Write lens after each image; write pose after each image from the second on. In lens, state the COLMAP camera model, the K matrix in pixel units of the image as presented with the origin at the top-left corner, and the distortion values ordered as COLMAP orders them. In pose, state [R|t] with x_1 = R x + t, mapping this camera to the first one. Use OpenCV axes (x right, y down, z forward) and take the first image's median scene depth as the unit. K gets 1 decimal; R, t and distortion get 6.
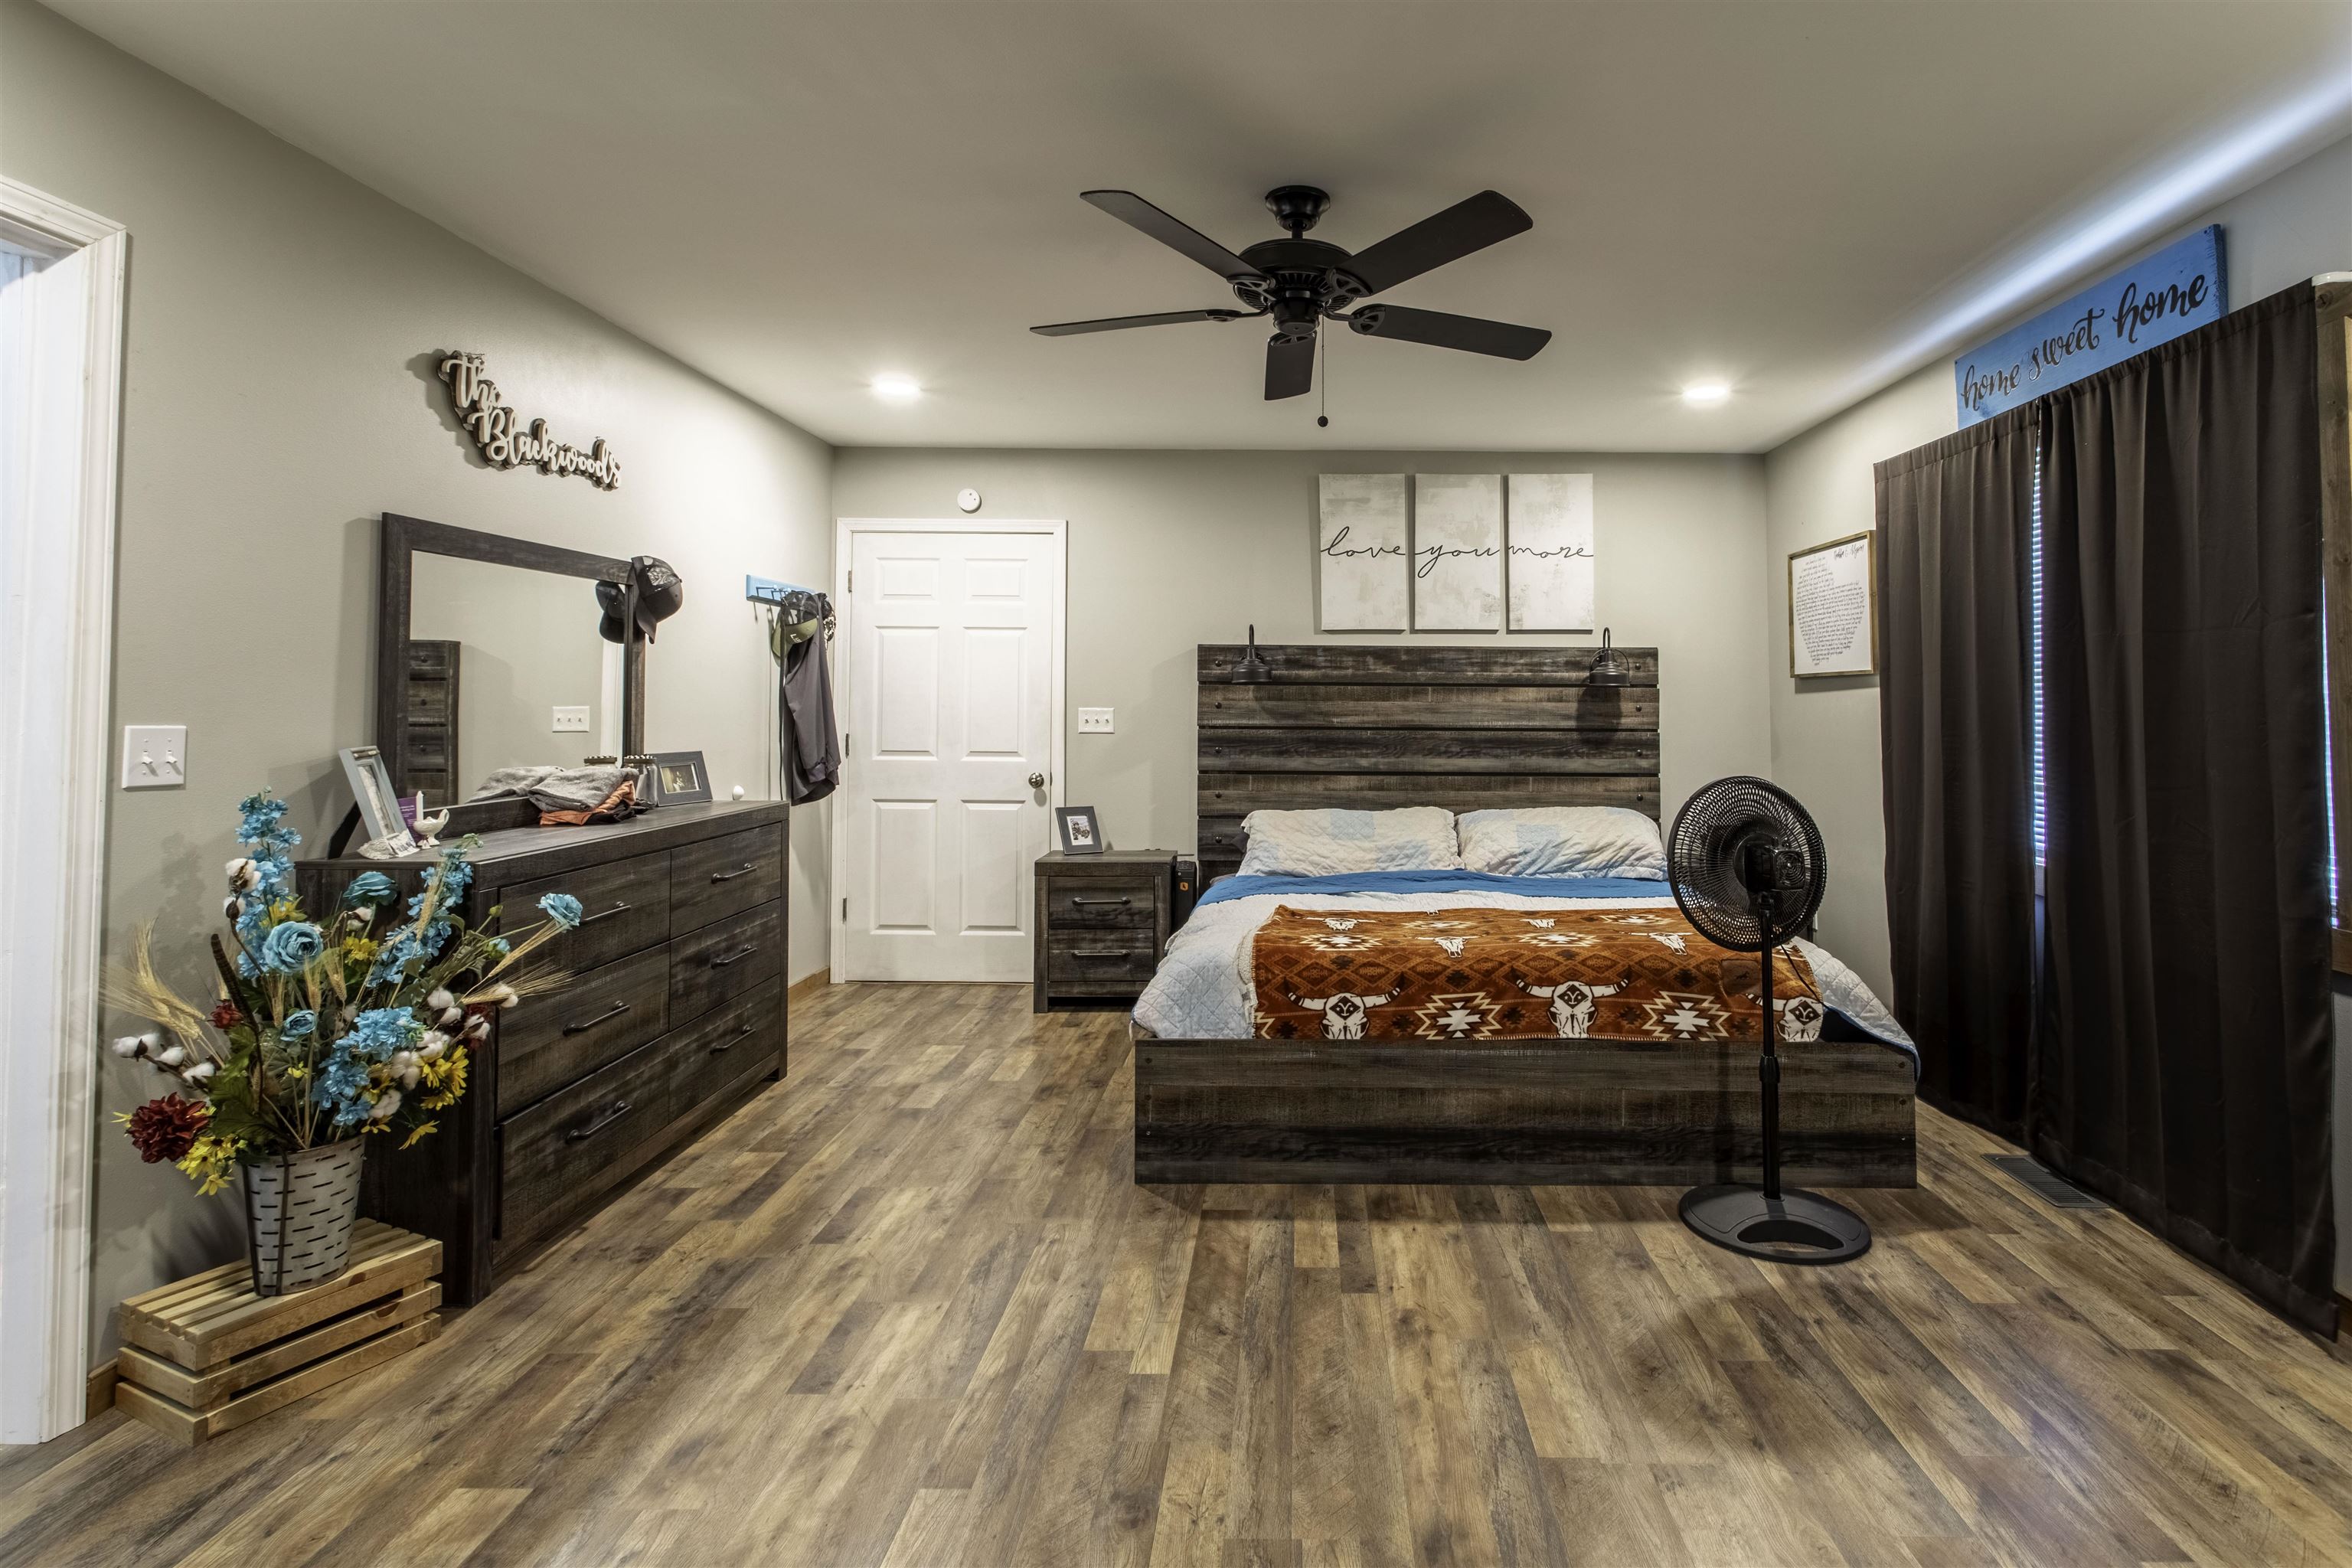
lens RADIAL K [[1118.8, 0, 1219.8], [0, 1118.8, 679.0], [0, 0, 1]] dist [-0.000641, 0.003791]
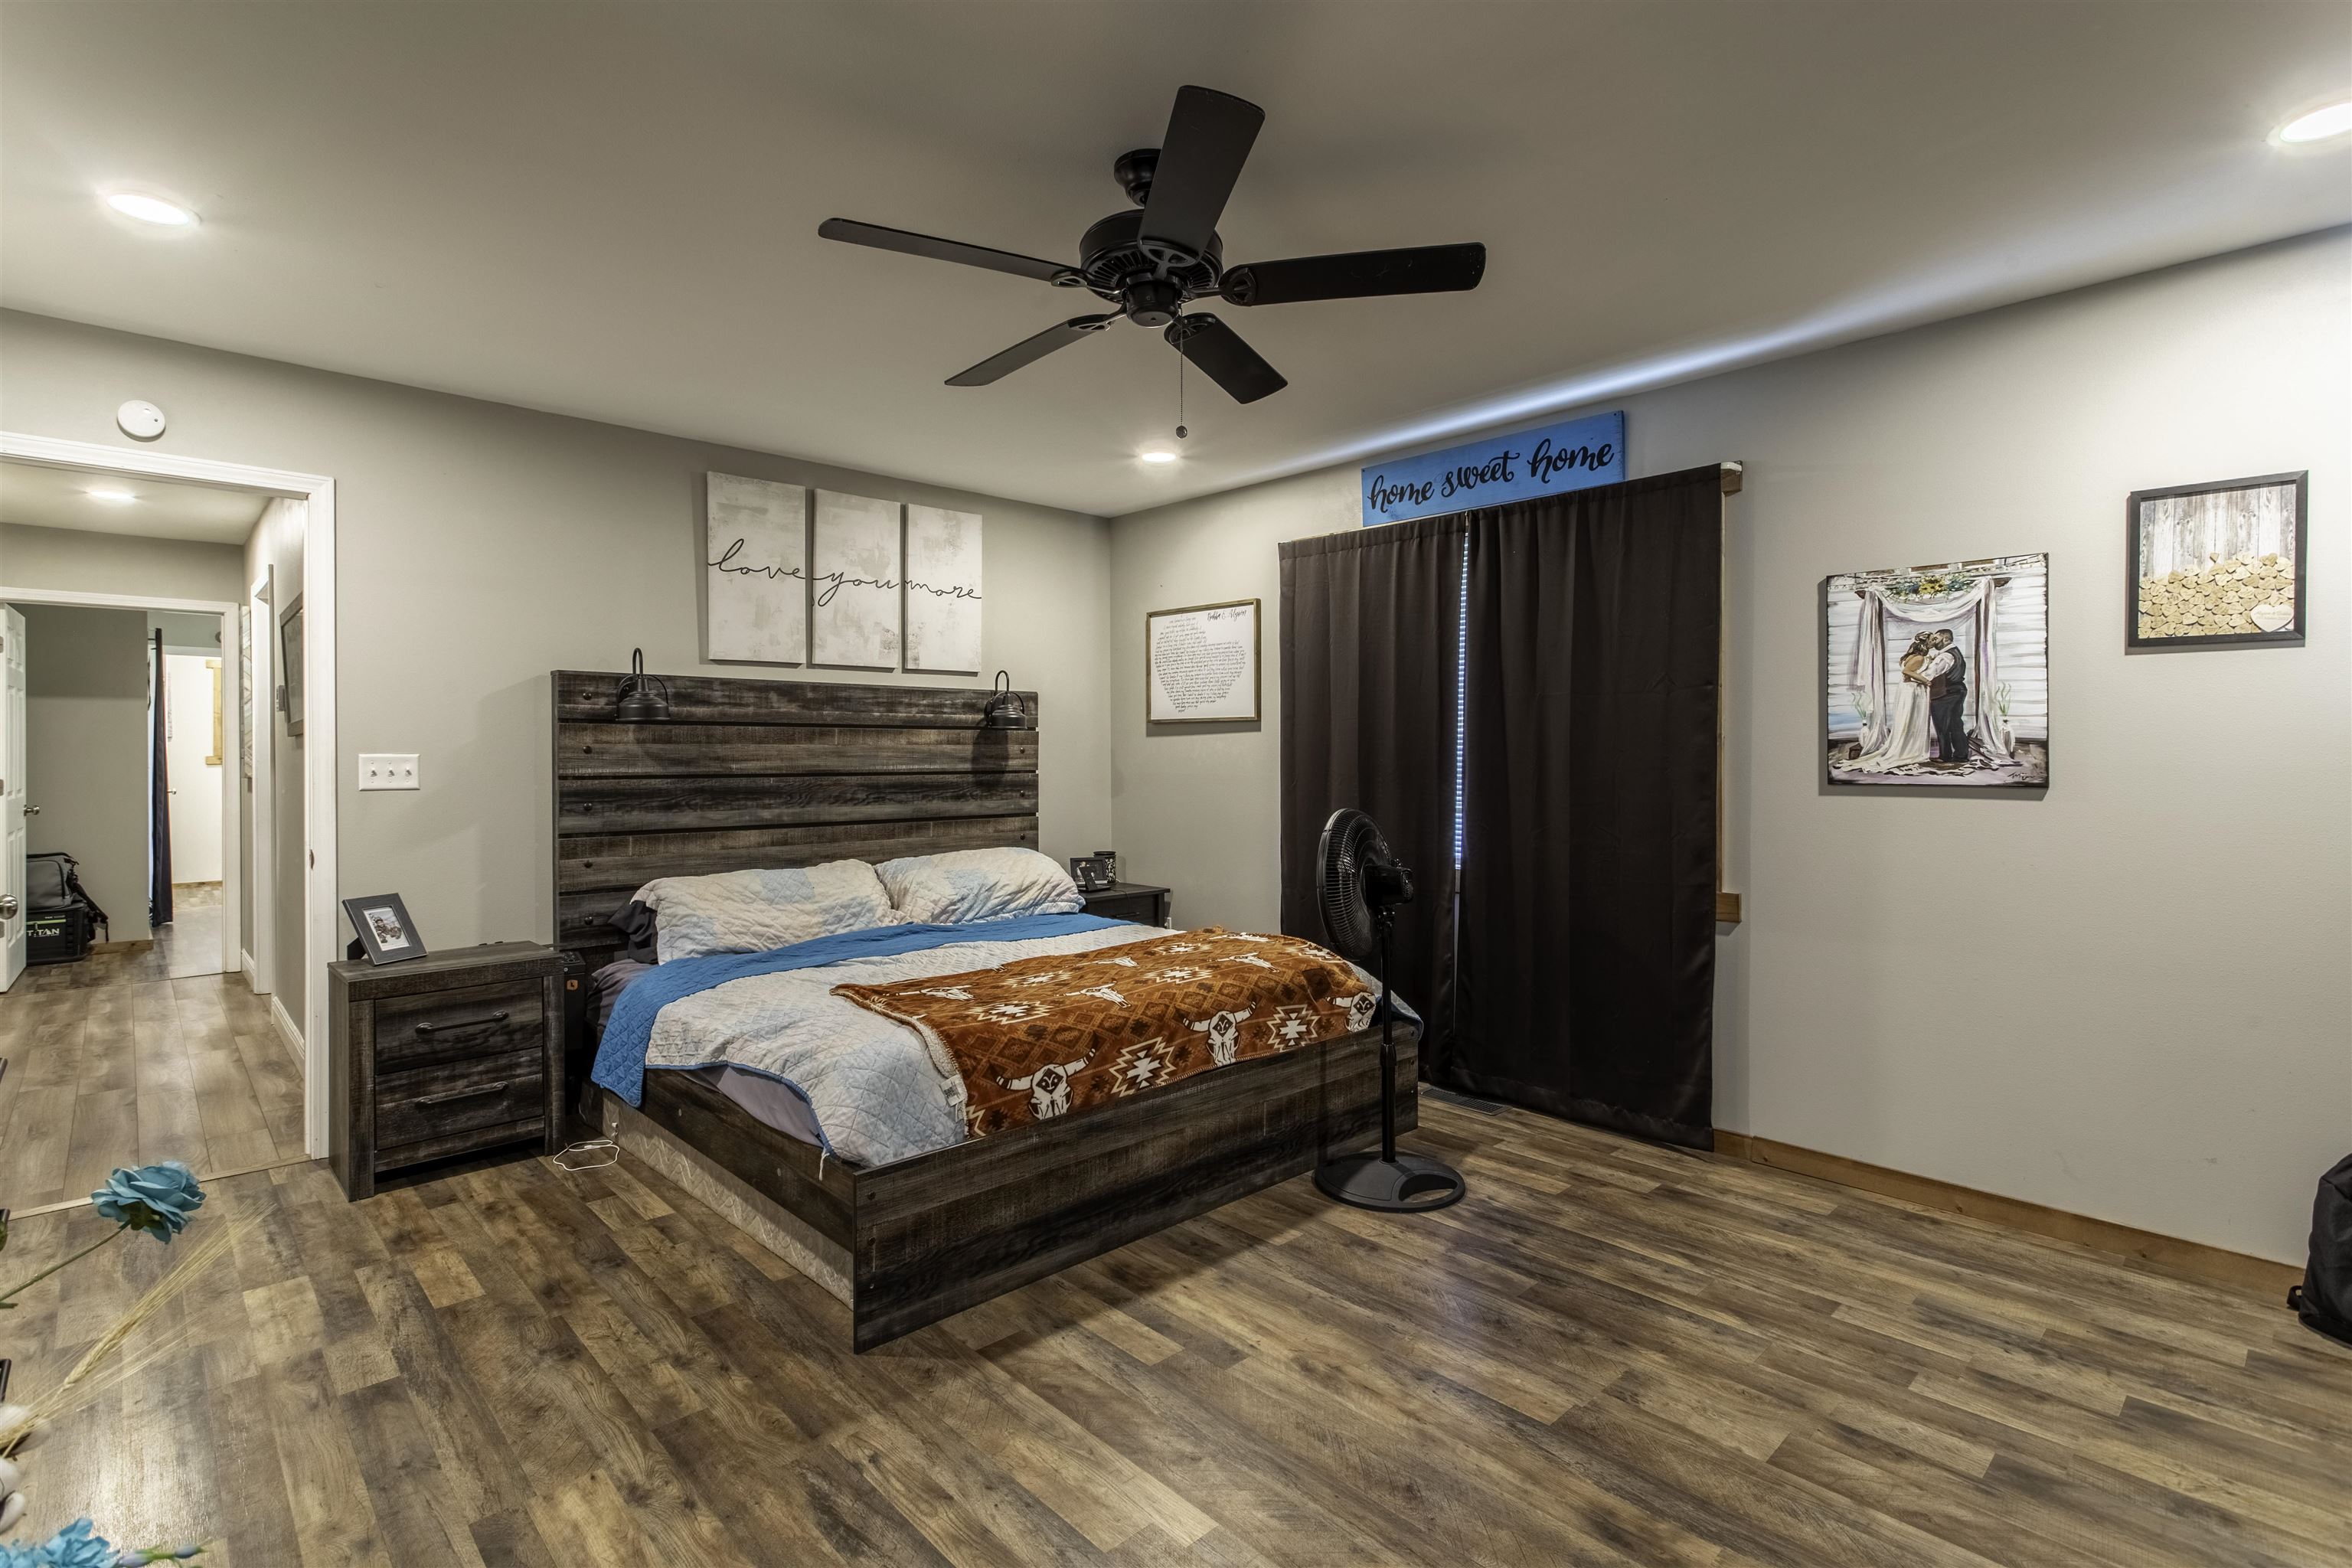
lens RADIAL K [[1118.8, 0, 1177.0], [0, 1118.8, 771.0], [0, 0, 1]] dist [-0.000641, 0.003791]
pose [[0.729911, -0.017778, 0.683311, -0.427001], [-0.012550, 0.999145, 0.039401, 0.004690], [-0.683427, -0.037335, 0.729064, 0.273368]]
